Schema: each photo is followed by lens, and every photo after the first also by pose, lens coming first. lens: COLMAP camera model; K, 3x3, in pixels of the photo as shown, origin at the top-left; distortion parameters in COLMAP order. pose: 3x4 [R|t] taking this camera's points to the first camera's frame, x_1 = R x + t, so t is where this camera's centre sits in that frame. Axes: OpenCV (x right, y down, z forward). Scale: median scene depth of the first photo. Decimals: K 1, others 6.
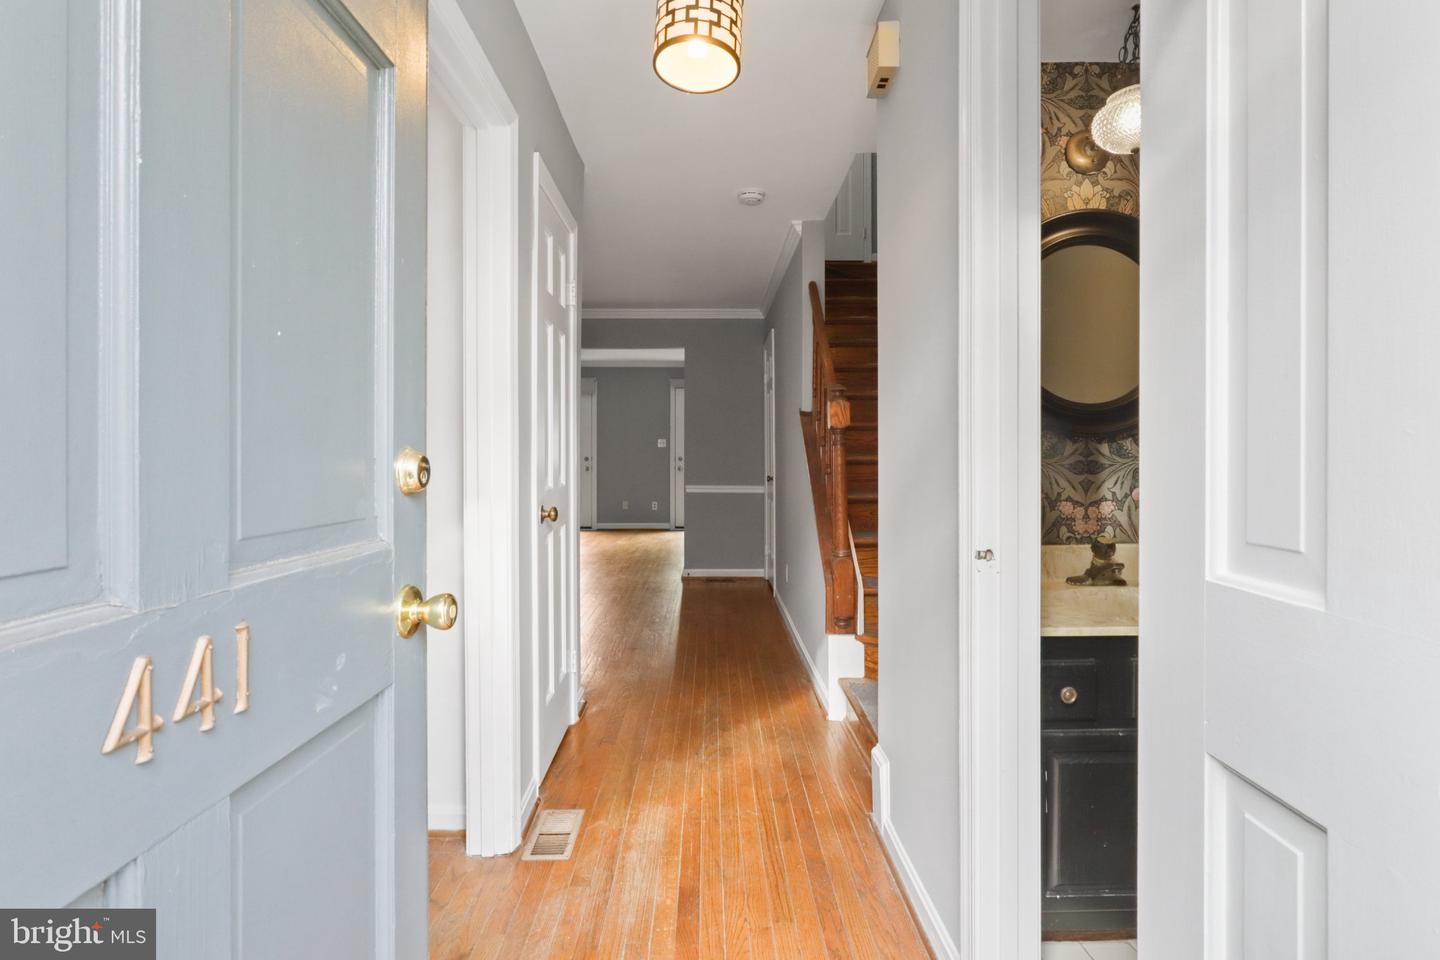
lens RADIAL K [[723.5, 0, 720.6], [0, 723.5, 468.1], [0, 0, 1]] dist [0.000296, 0.000126]
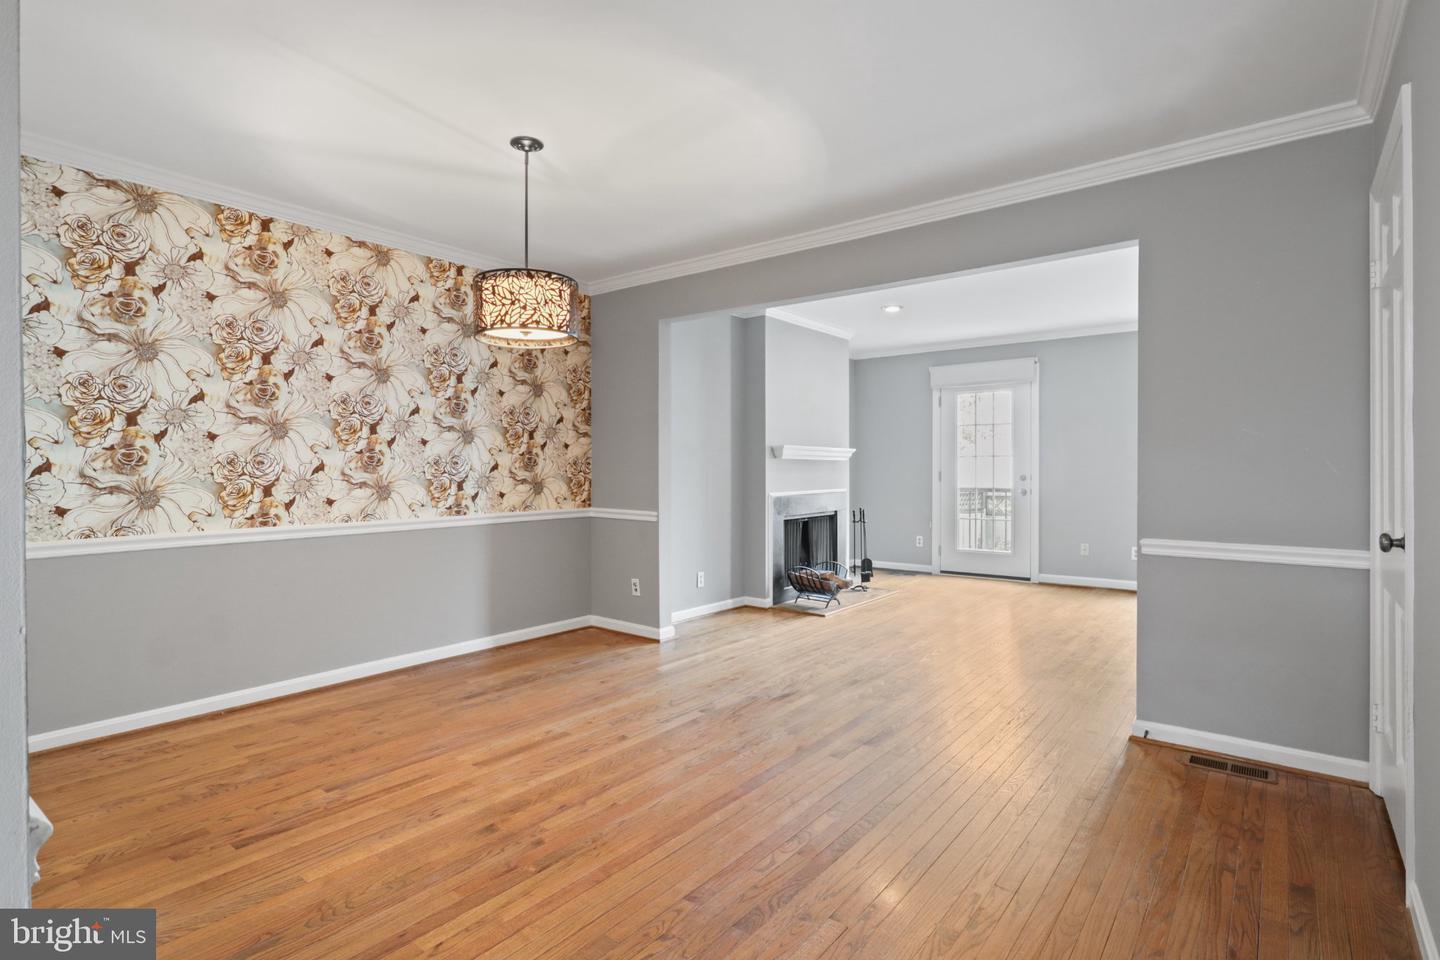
lens RADIAL K [[723.5, 0, 719.2], [0, 723.5, 483.8], [0, 0, 1]] dist [0.000296, 0.000126]
pose [[0.779882, 0.006387, -0.625894, 0.030482], [-0.007691, 0.999970, 0.000621, -0.008924], [0.625879, 0.004330, 0.779908, 0.478590]]
